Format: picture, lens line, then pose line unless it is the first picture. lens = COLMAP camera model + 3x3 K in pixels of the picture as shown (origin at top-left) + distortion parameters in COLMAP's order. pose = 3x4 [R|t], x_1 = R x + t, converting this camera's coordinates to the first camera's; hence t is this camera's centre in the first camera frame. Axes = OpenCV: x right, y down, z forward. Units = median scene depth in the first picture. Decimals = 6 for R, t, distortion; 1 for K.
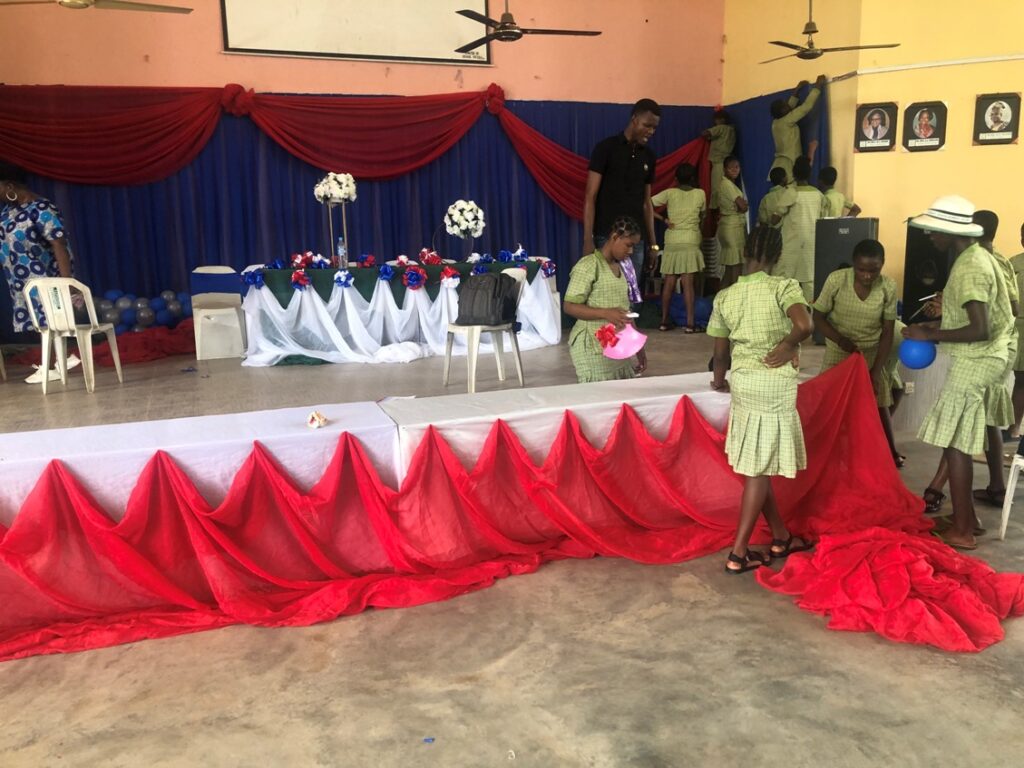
lens RADIAL K [[847.6, 0, 512.0], [0, 847.6, 384.0], [0, 0, 1]] dist [-0.003947, -0.002111]
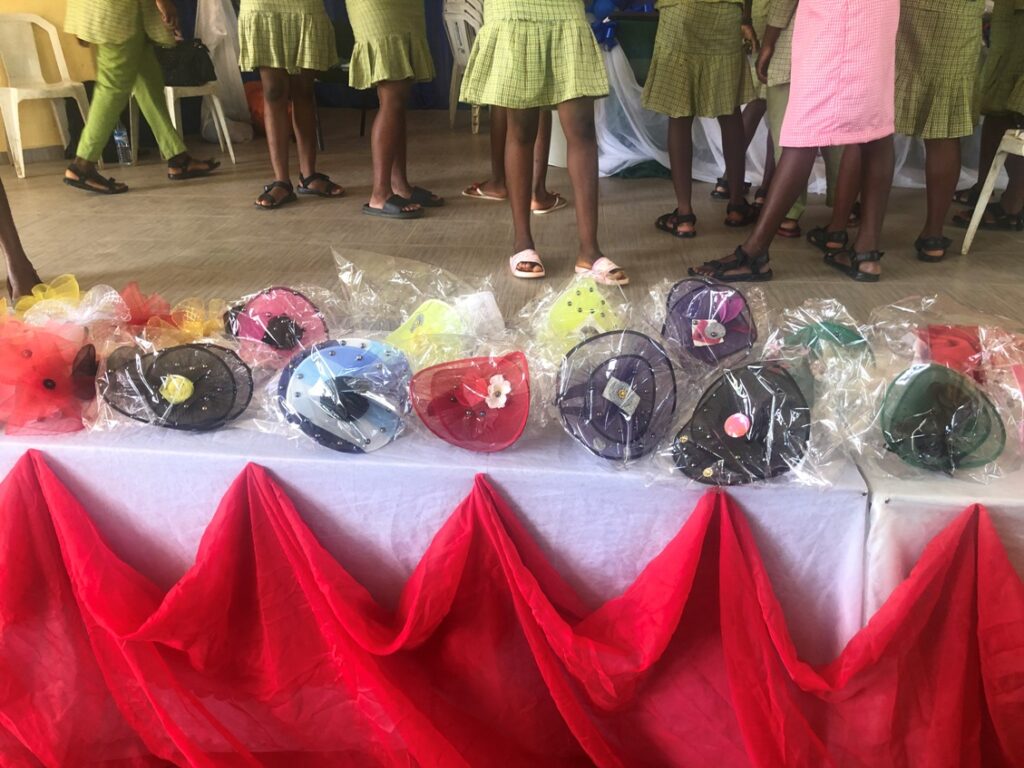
lens RADIAL K [[847.6, 0, 512.0], [0, 847.6, 384.0], [0, 0, 1]] dist [-0.003947, -0.002111]
pose [[0.907895, 0.187040, -0.375158, -0.147267], [-0.084086, 0.958007, 0.274138, -0.076366], [0.410678, -0.217343, 0.885497, 0.656225]]
